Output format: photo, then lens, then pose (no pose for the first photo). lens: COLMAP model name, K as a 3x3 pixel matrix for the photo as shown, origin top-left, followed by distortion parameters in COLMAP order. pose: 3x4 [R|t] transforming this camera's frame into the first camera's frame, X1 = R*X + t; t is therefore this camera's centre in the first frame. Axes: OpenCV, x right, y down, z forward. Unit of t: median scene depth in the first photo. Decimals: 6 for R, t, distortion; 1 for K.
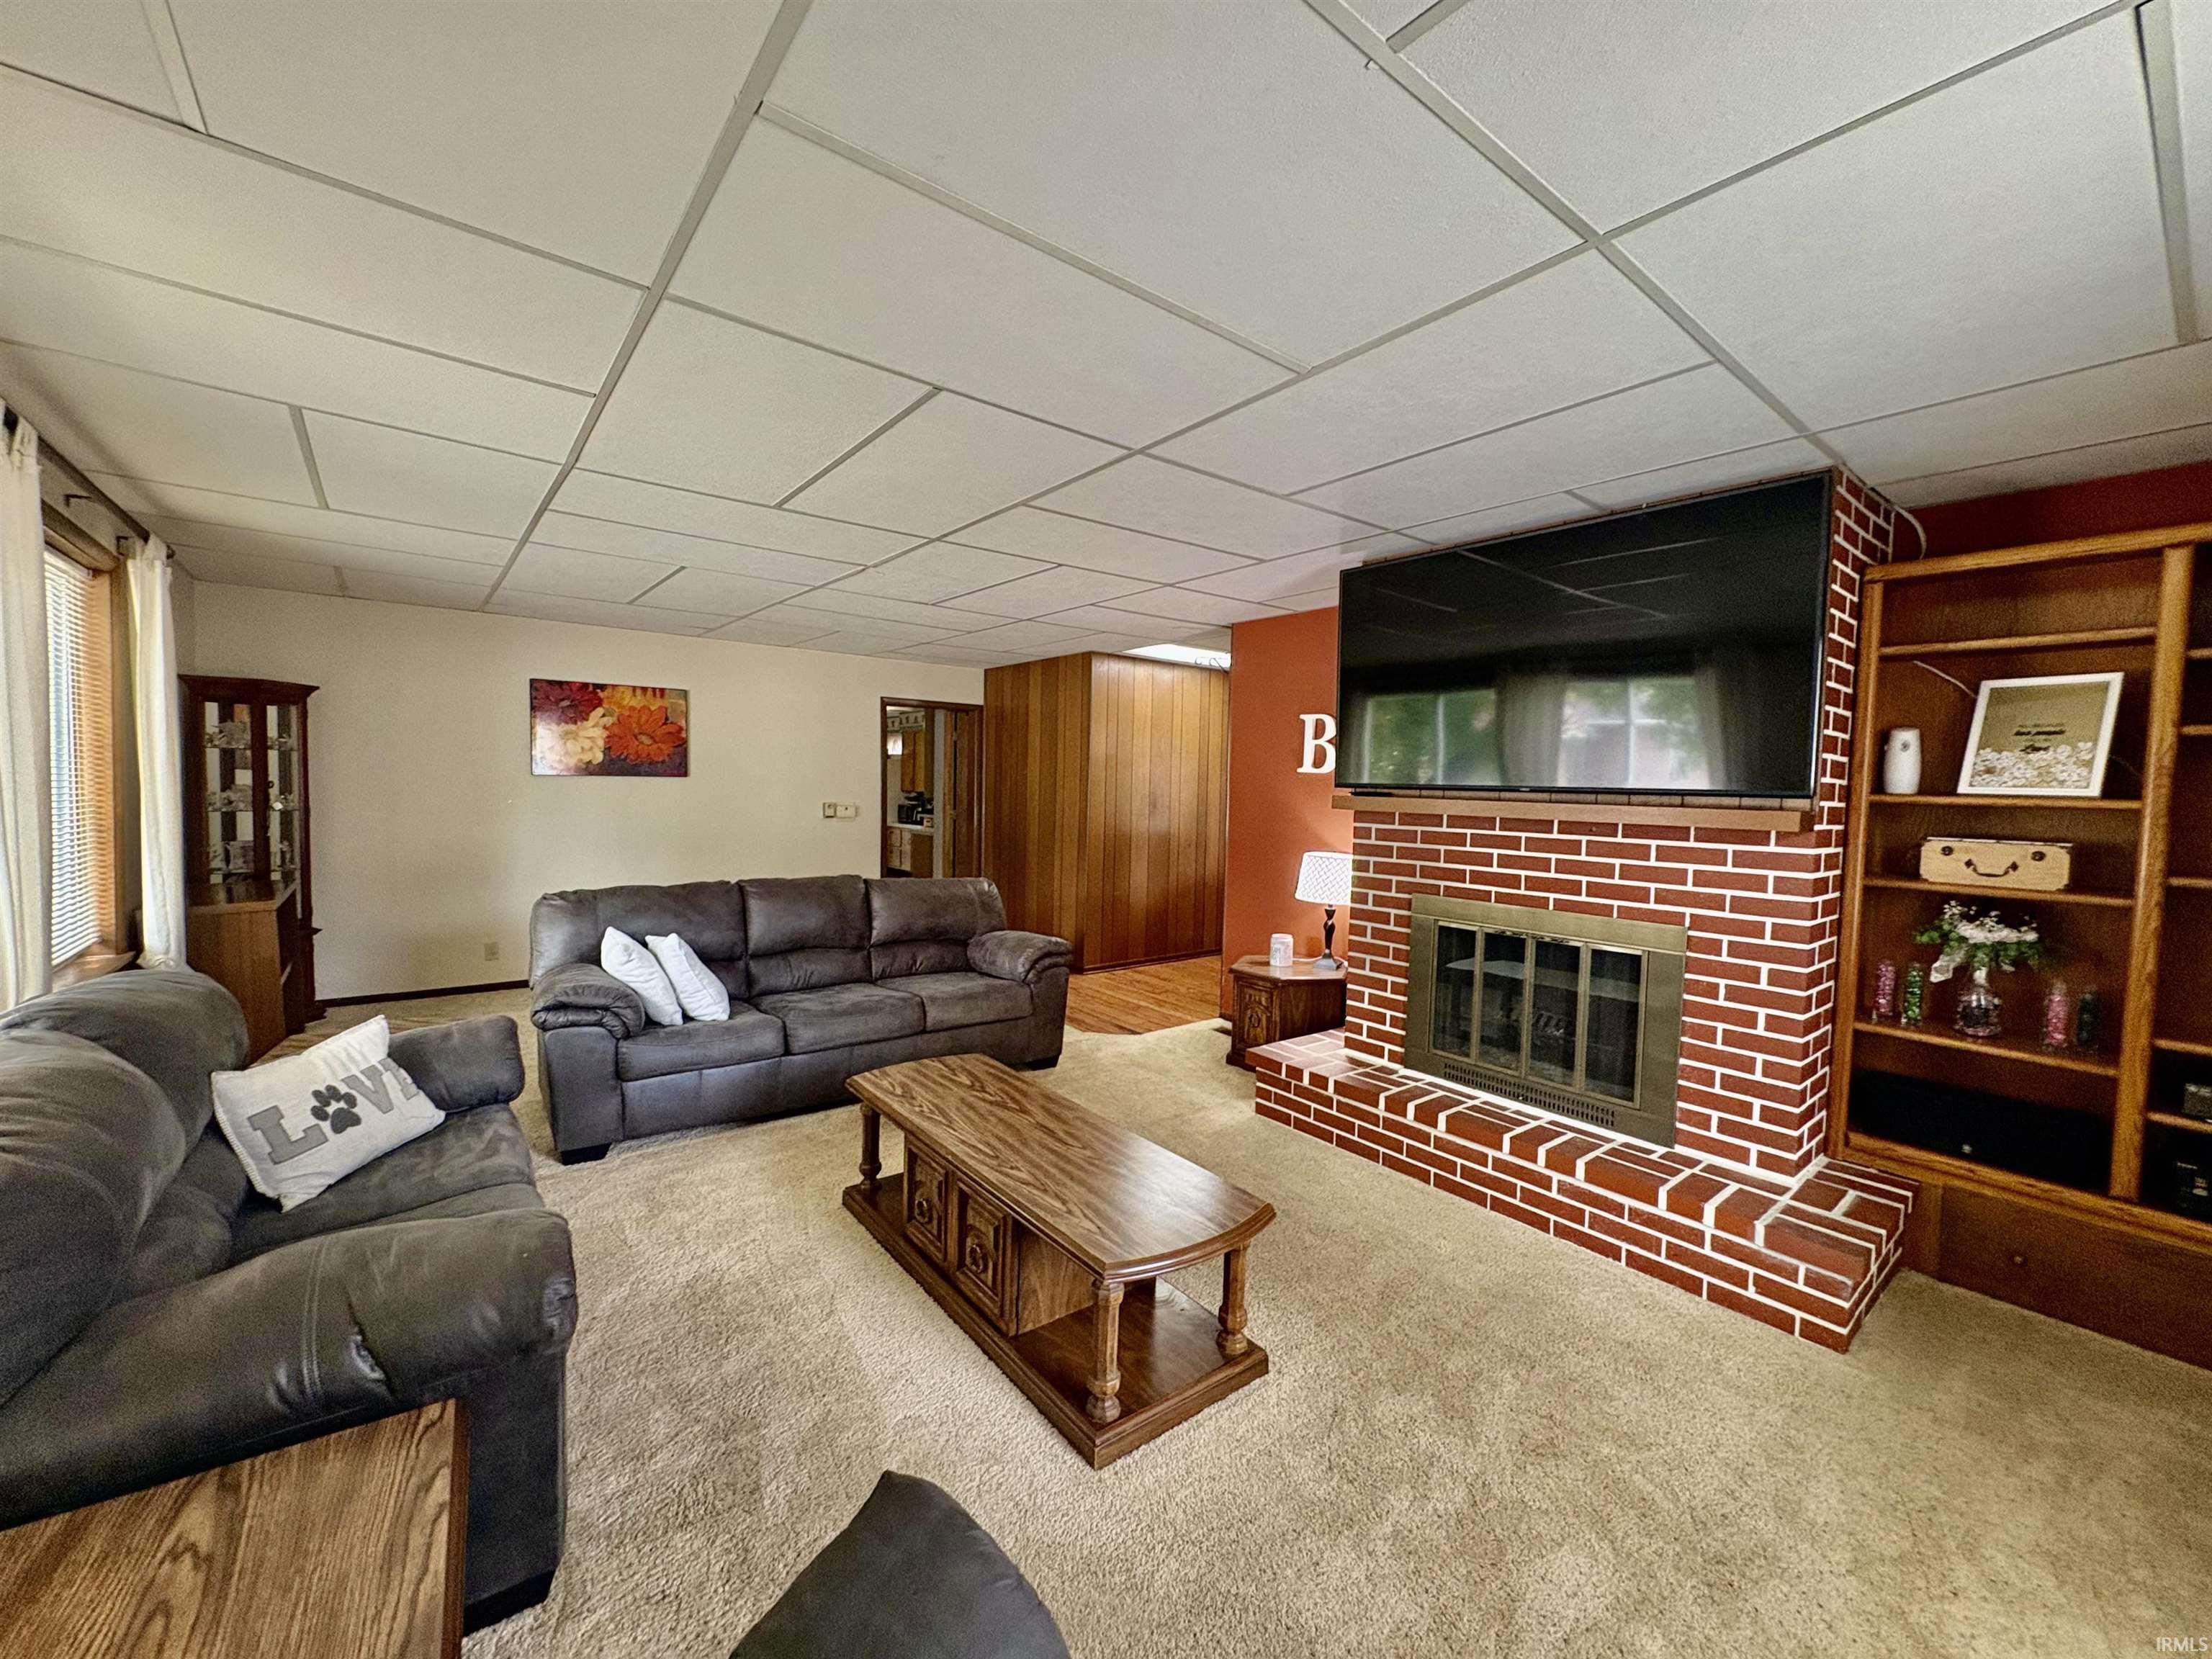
lens RADIAL K [[886.0, 0, 1101.1], [0, 886.0, 831.8], [0, 0, 1]] dist [0.001130, 0.000058]
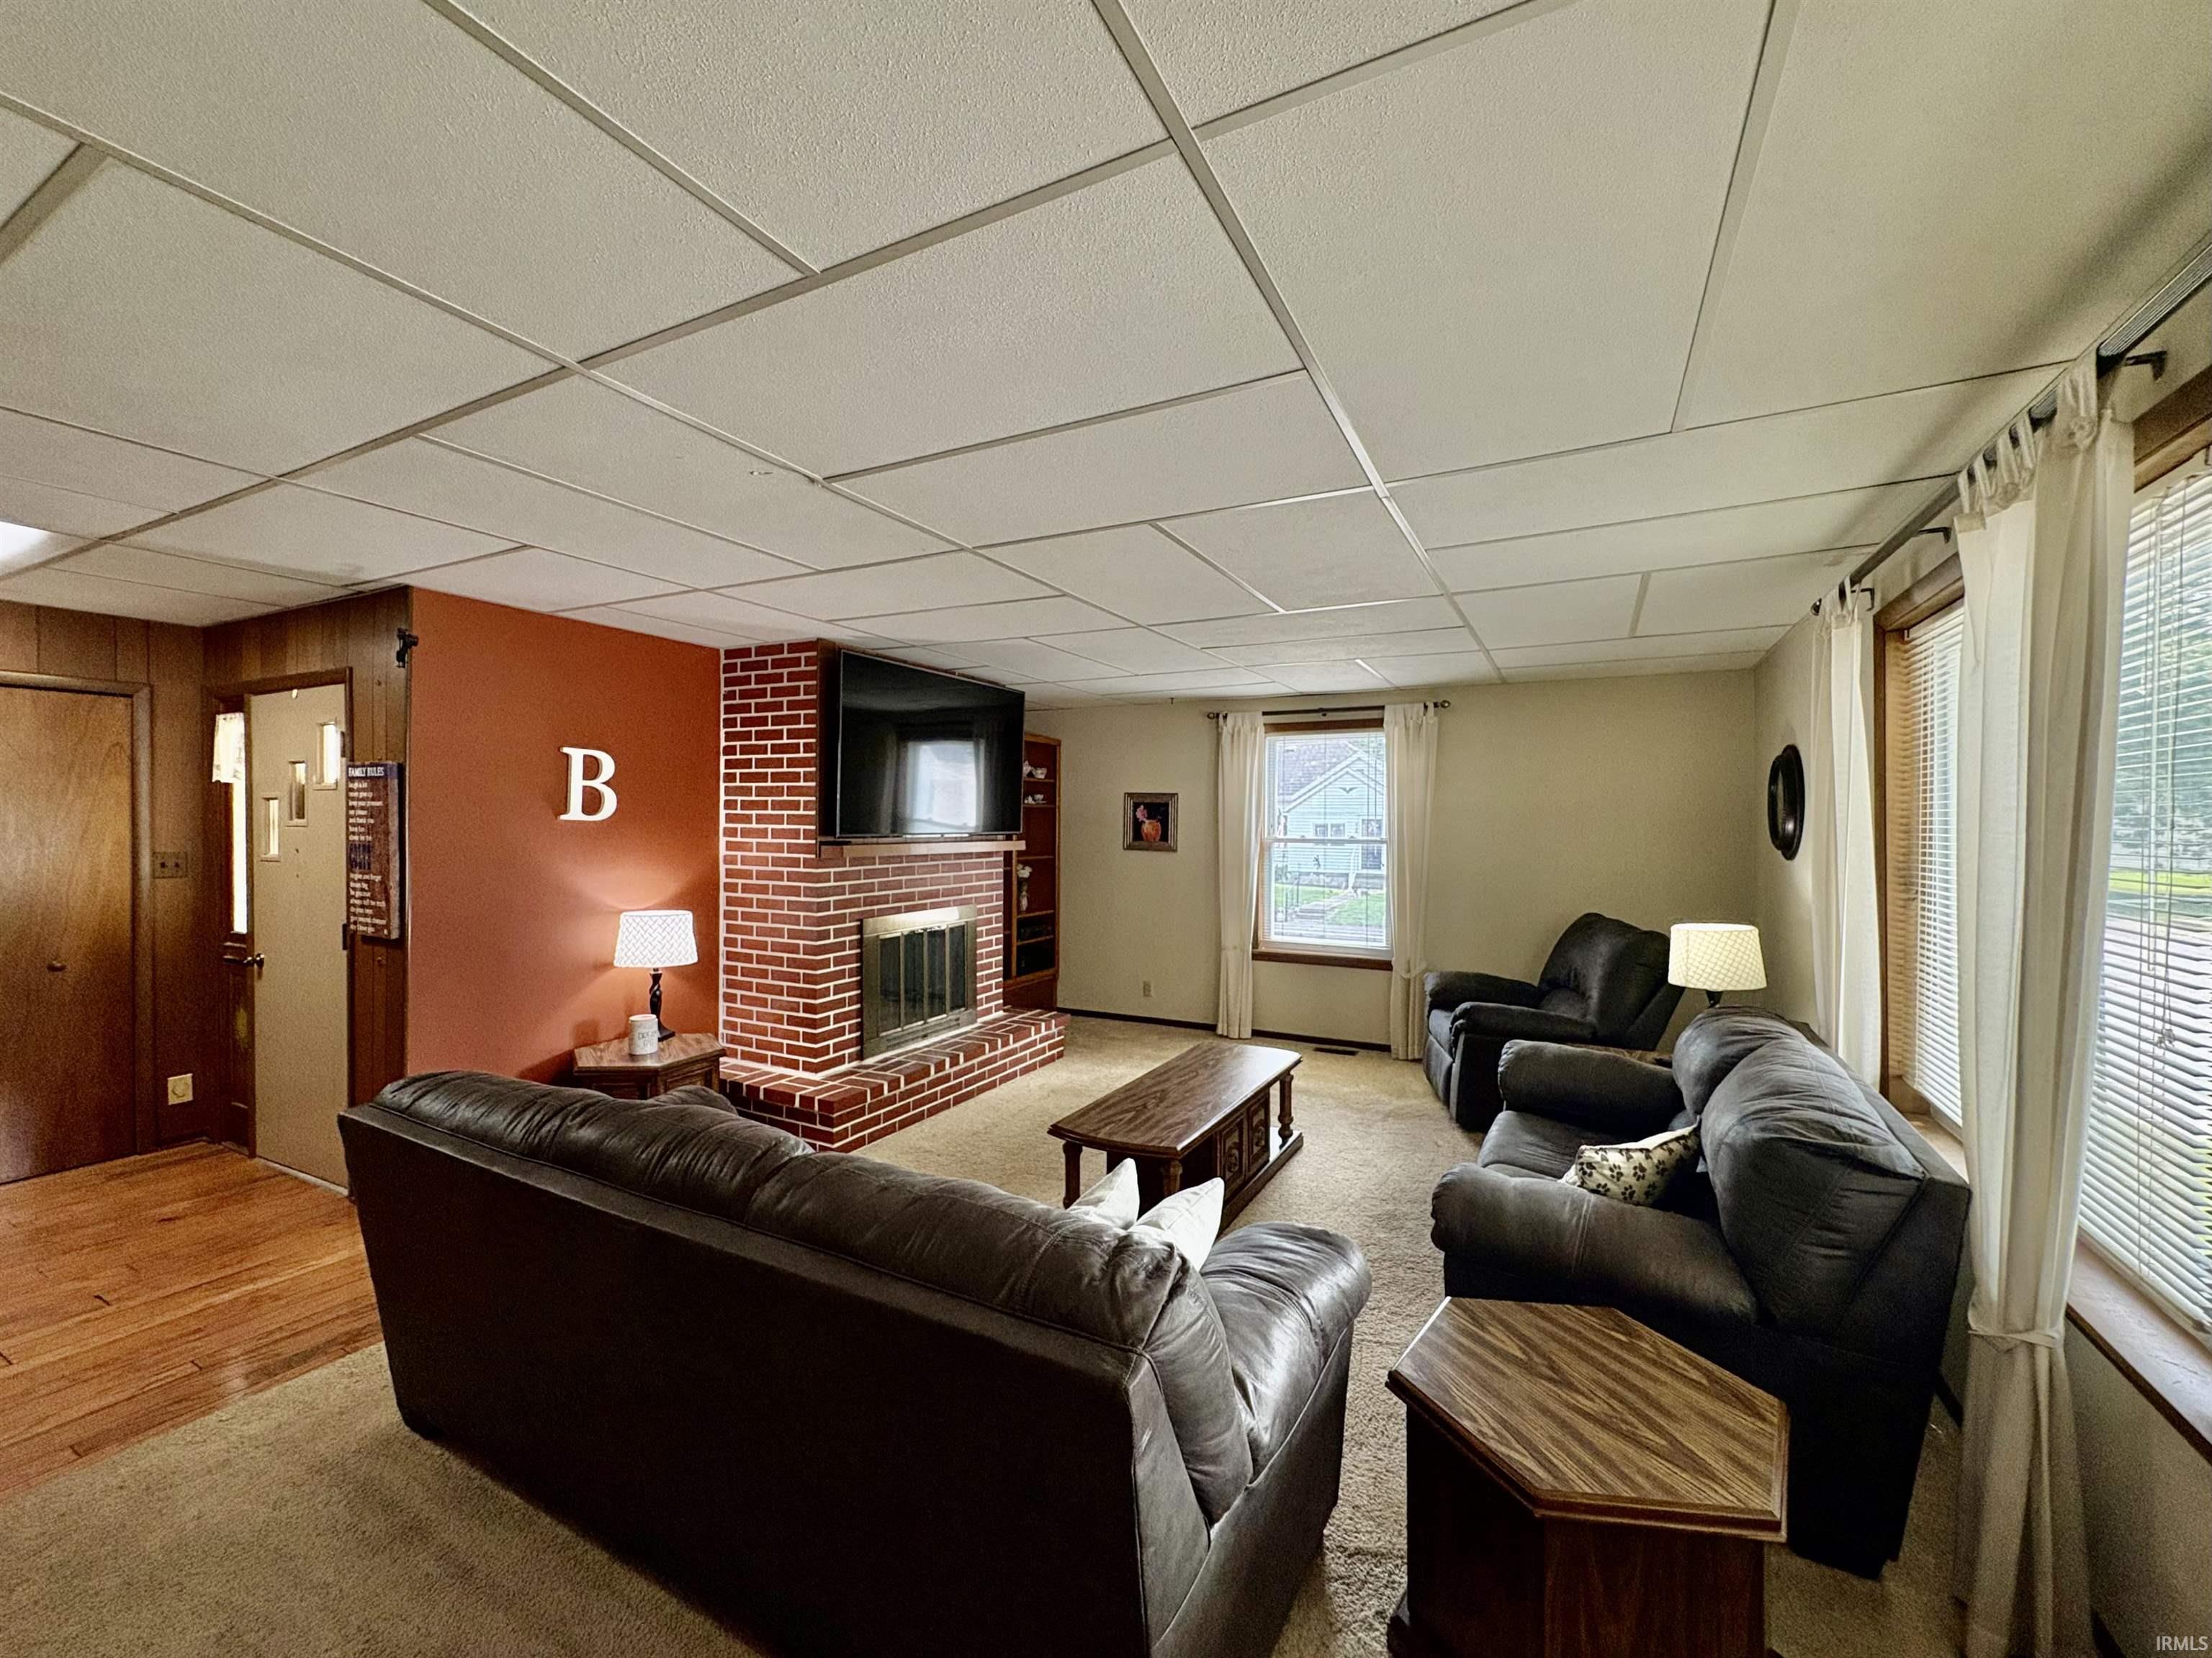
lens RADIAL K [[885.9, 0, 1104.5], [0, 885.9, 829.1], [0, 0, 1]] dist [0.001130, 0.000058]
pose [[-0.406008, -0.027765, 0.913448, -0.966747], [0.037201, 0.998208, 0.046877, -0.108692], [-0.913112, 0.053014, -0.404247, 1.232569]]
